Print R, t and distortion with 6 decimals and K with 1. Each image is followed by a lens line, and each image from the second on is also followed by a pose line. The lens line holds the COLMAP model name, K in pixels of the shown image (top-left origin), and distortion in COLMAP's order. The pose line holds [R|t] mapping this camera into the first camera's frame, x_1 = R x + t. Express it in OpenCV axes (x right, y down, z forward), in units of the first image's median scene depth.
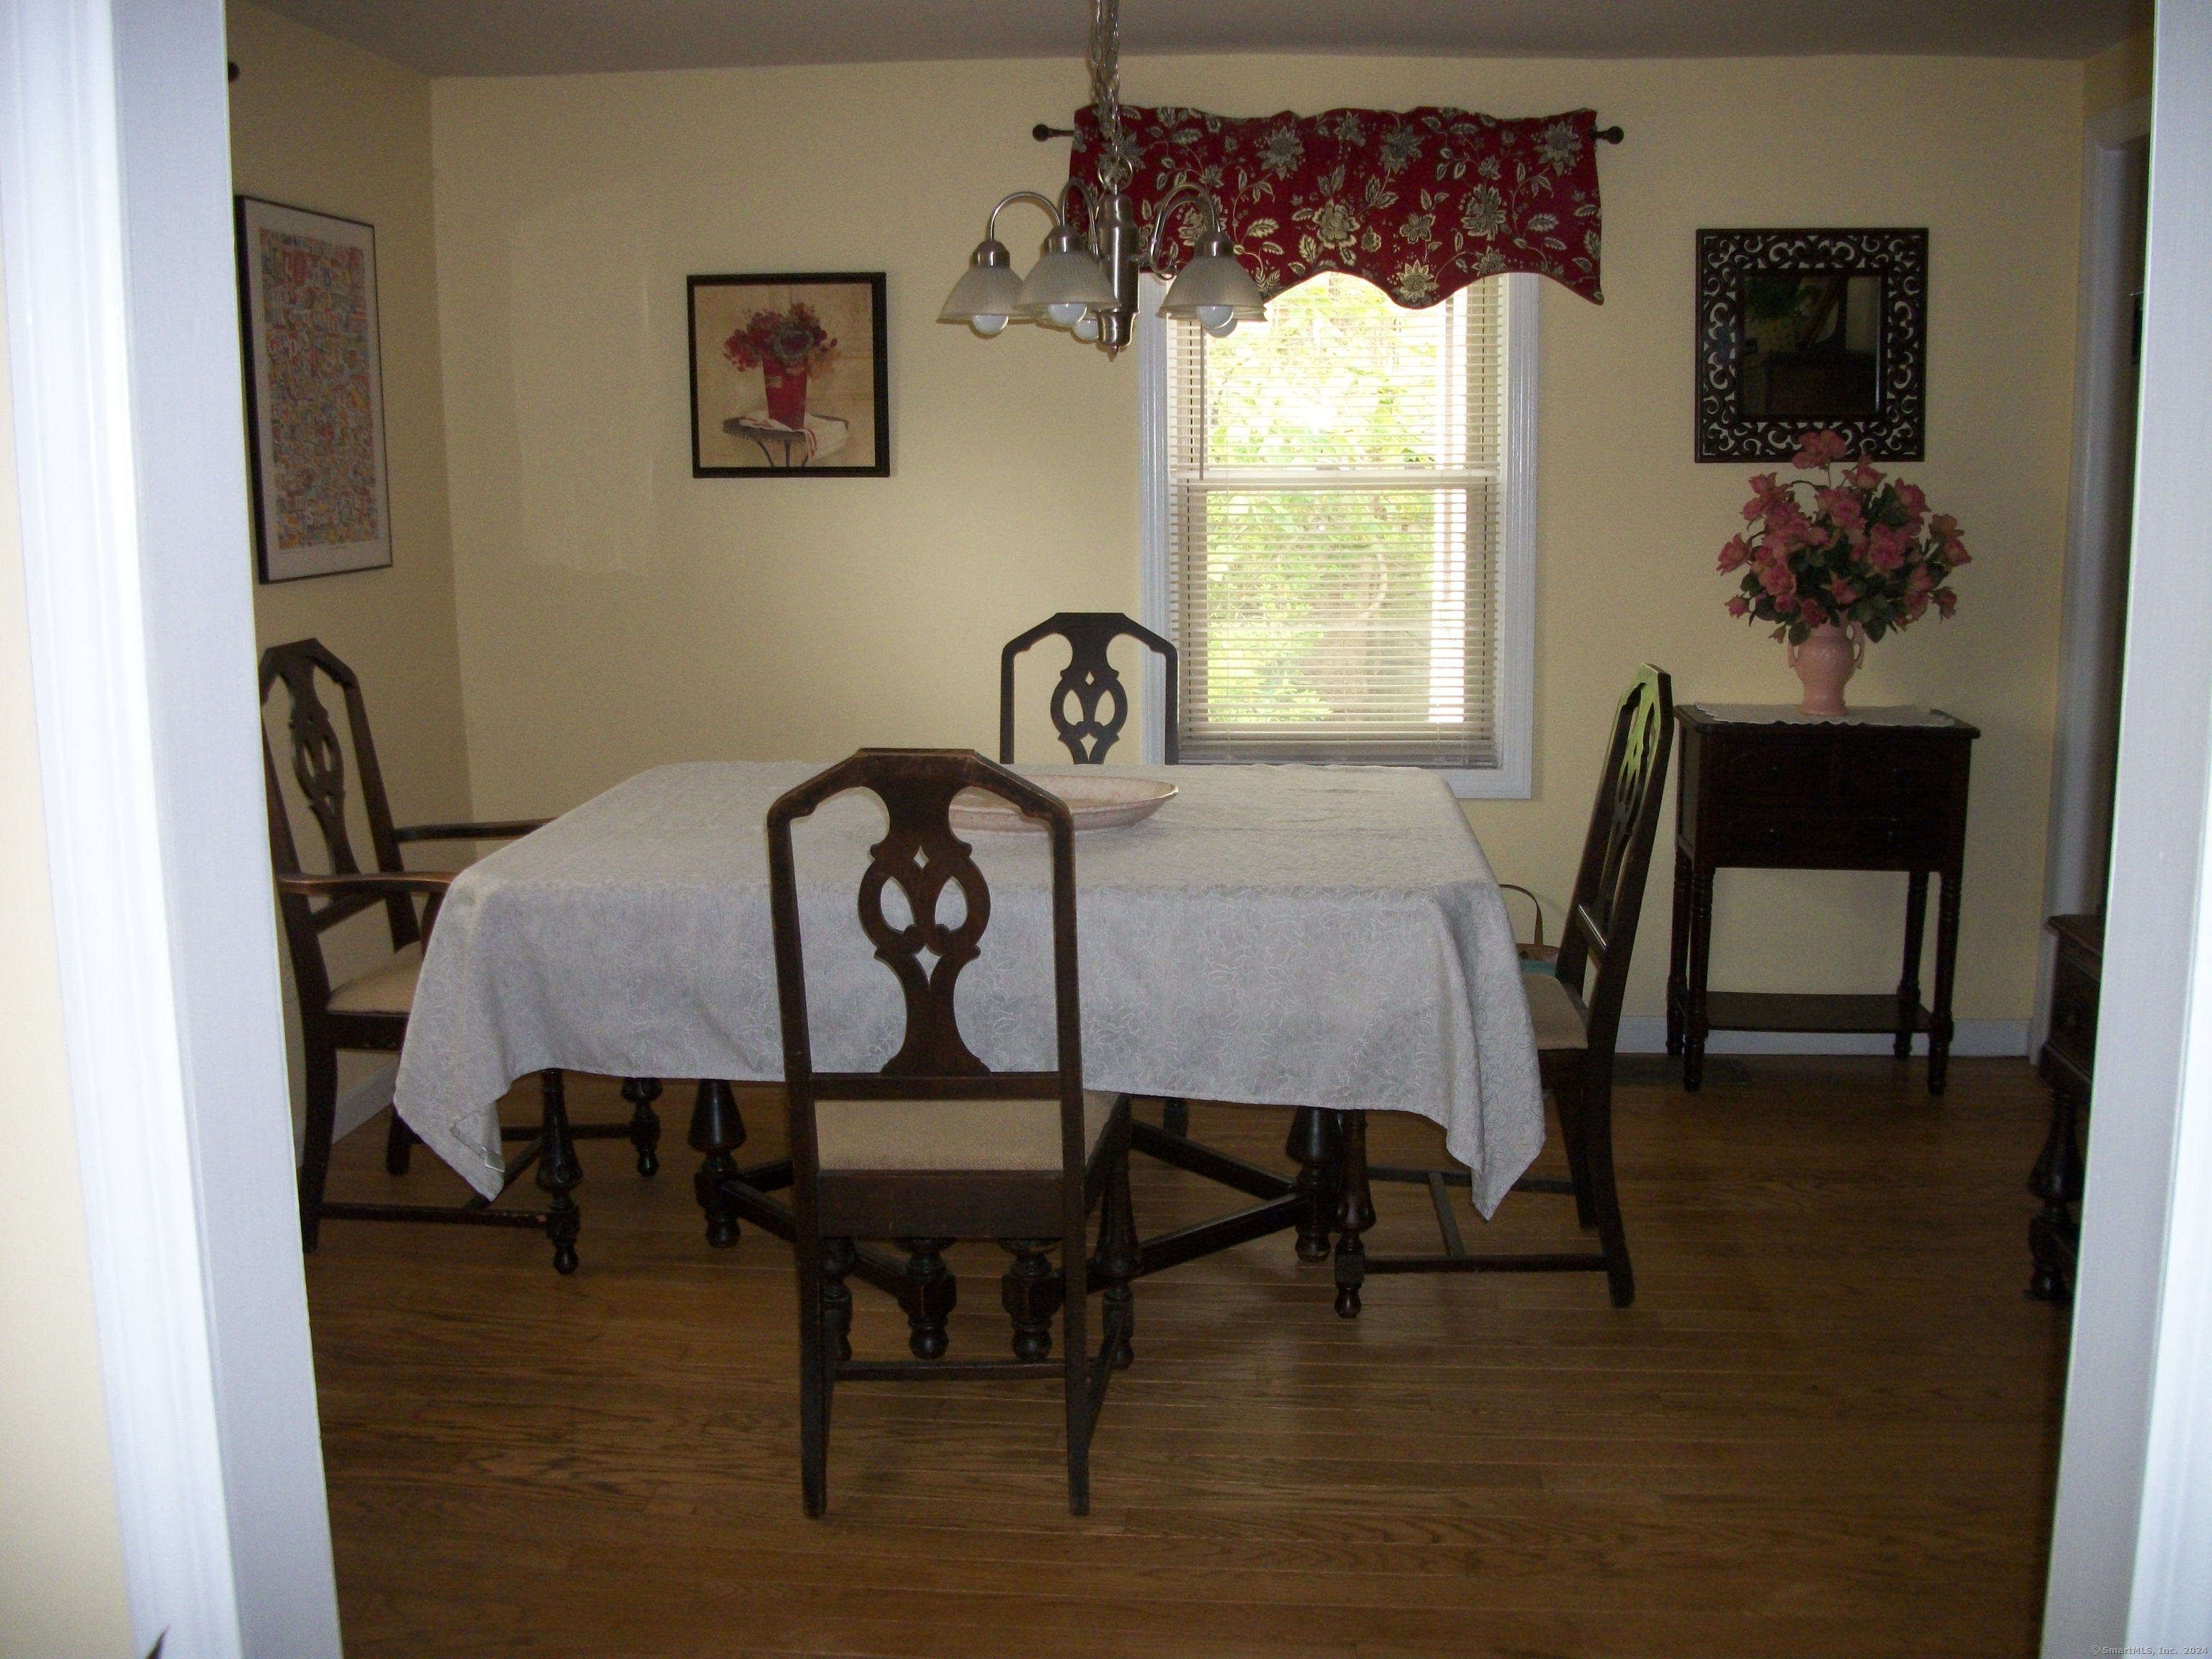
lens RADIAL K [[2126.4, 0, 1165.4], [0, 2126.4, 803.6], [0, 0, 1]] dist [-0.146917, 0.084851]
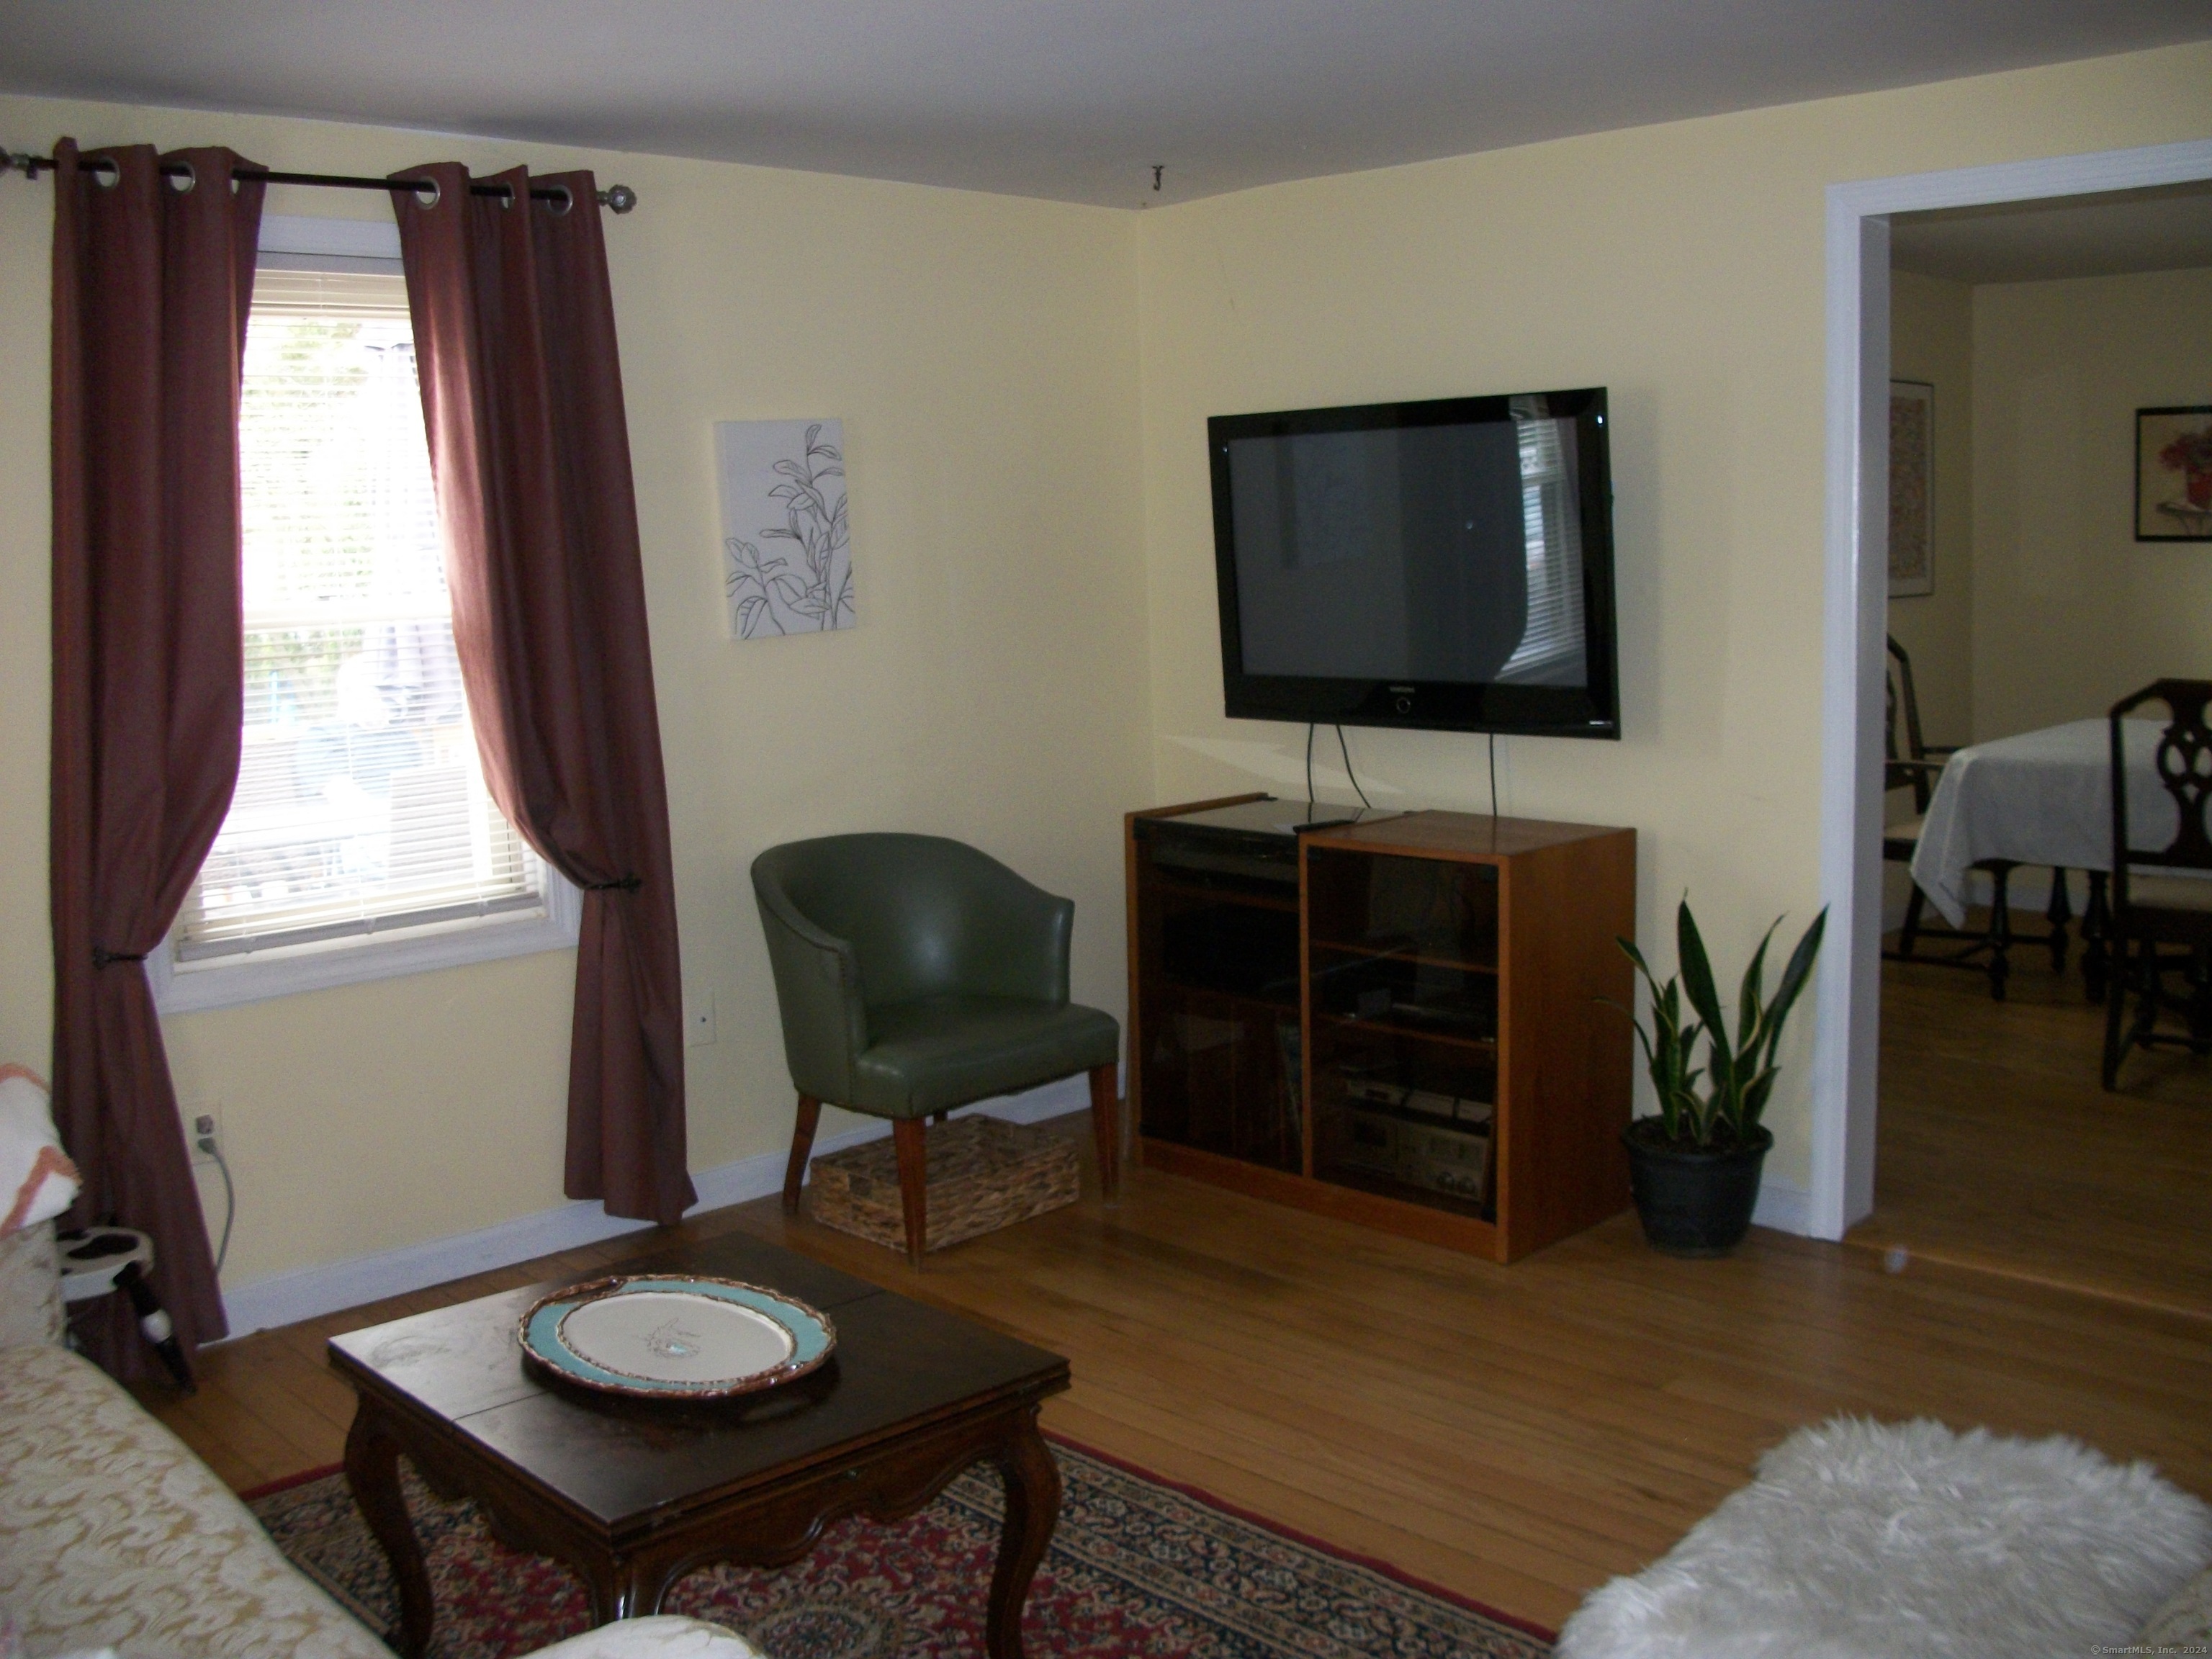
lens RADIAL K [[2126.4, 0, 1165.4], [0, 2126.4, 803.6], [0, 0, 1]] dist [-0.146917, 0.084851]
pose [[0.760274, 0.066937, -0.646145, 0.235378], [-0.087548, 0.996160, 0.000186, 0.101100], [0.643676, 0.056428, 0.763215, -0.618060]]
